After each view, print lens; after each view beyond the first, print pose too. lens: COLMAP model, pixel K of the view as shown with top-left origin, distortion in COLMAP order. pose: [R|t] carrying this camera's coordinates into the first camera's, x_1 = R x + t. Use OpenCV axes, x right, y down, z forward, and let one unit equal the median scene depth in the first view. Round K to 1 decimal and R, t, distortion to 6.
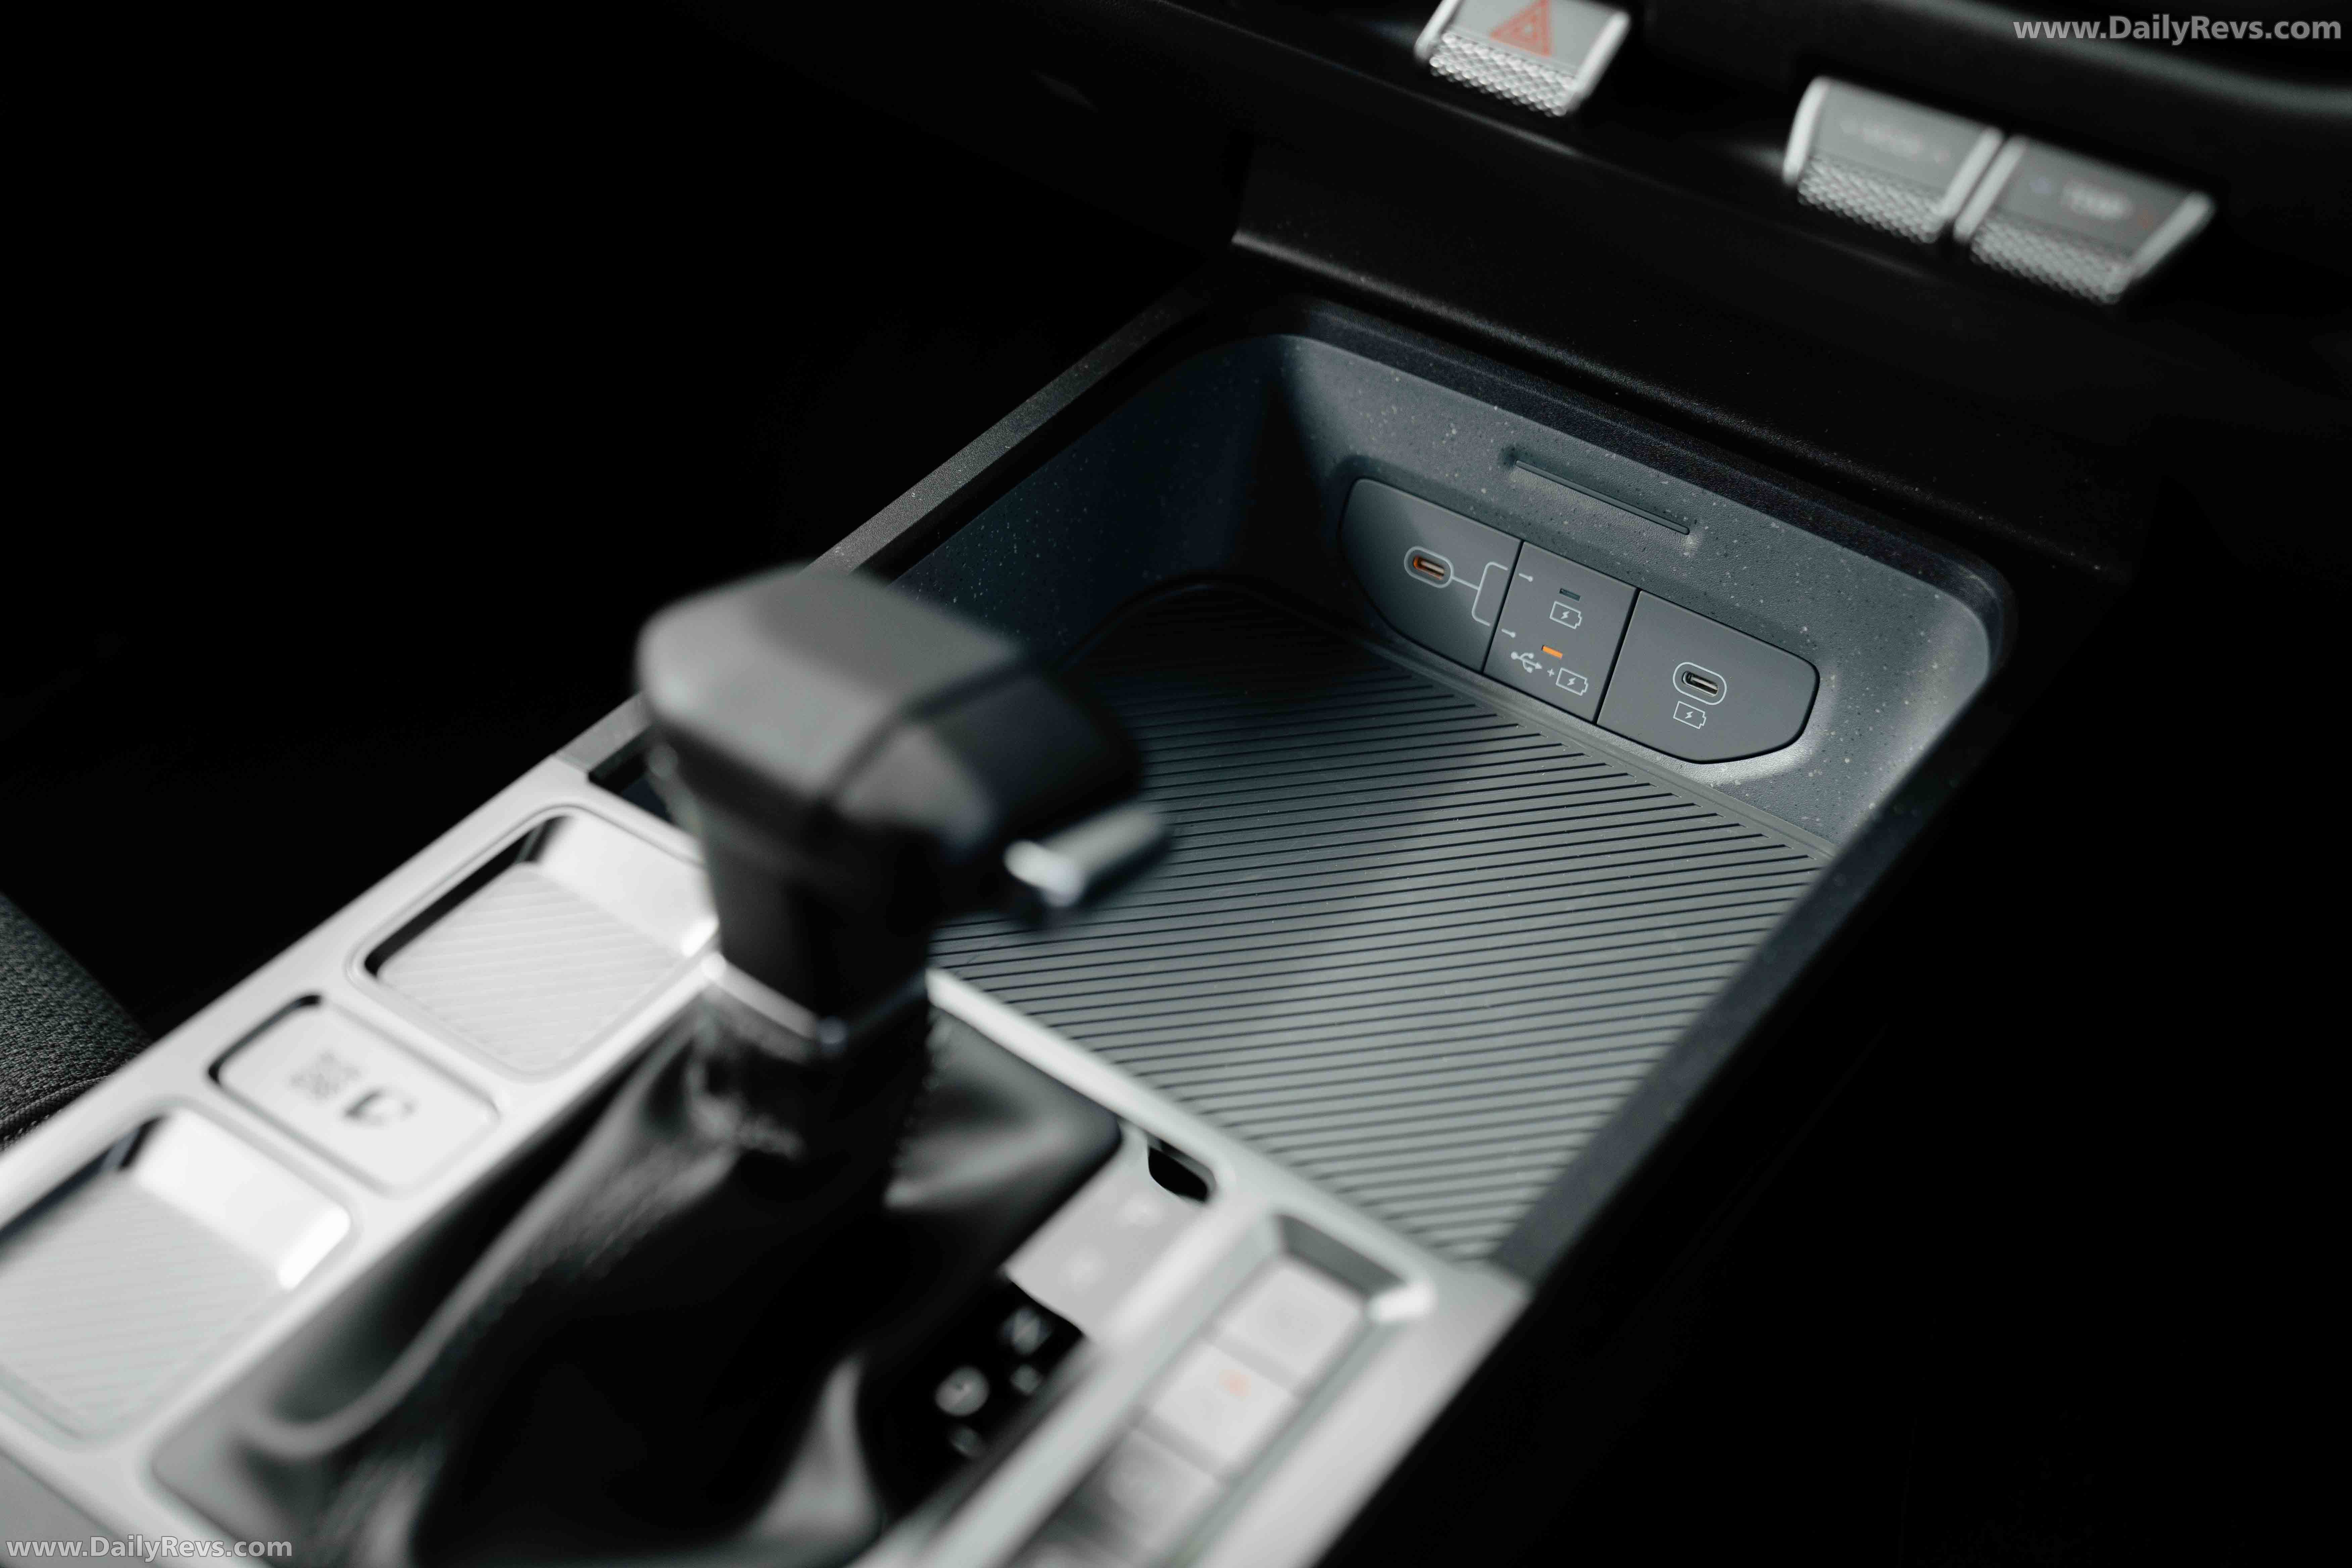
lens RADIAL K [[3185.2, 0, 1176.0], [0, 3185.2, 784.0], [0, 0, 1]] dist [0.101614, 0.045262]
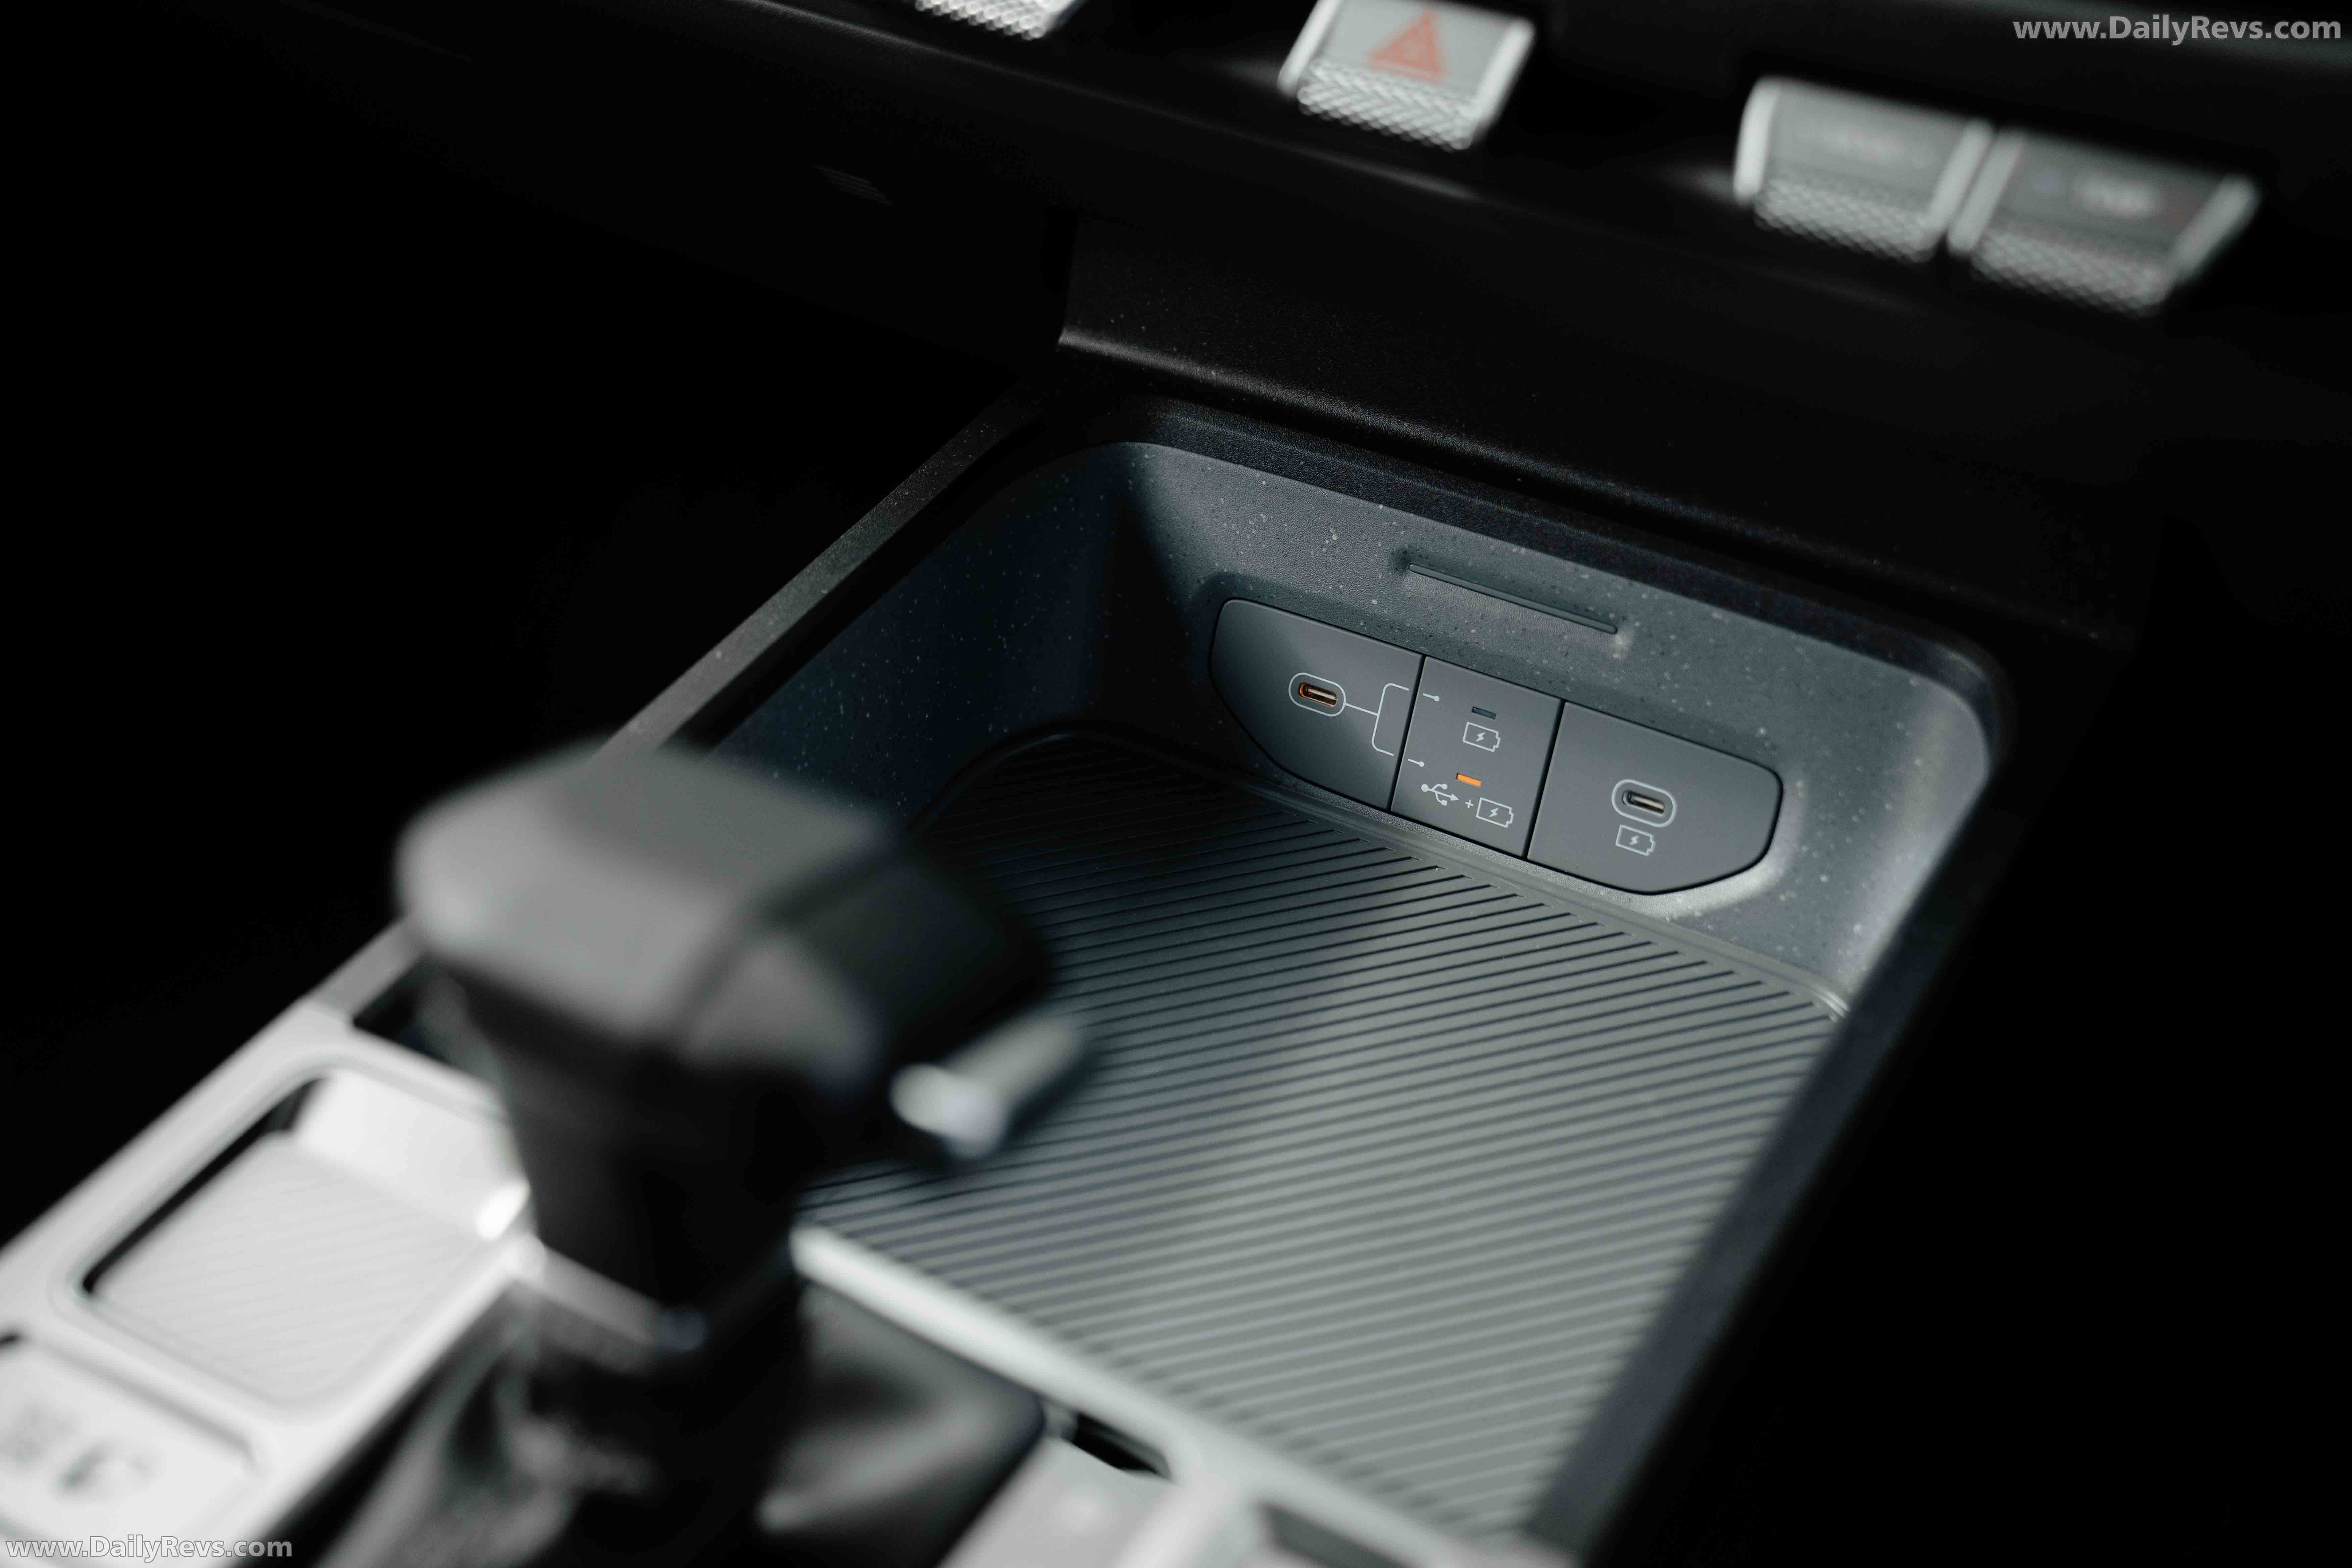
lens RADIAL K [[3229.7, 0, 1176.0], [0, 3229.7, 784.0], [0, 0, 1]] dist [0.116624, 0.102320]
pose [[0.994581, -0.078489, 0.068172, -0.022490], [0.081687, 0.995621, -0.045455, -0.007195], [-0.064306, 0.050778, 0.996638, 0.133783]]
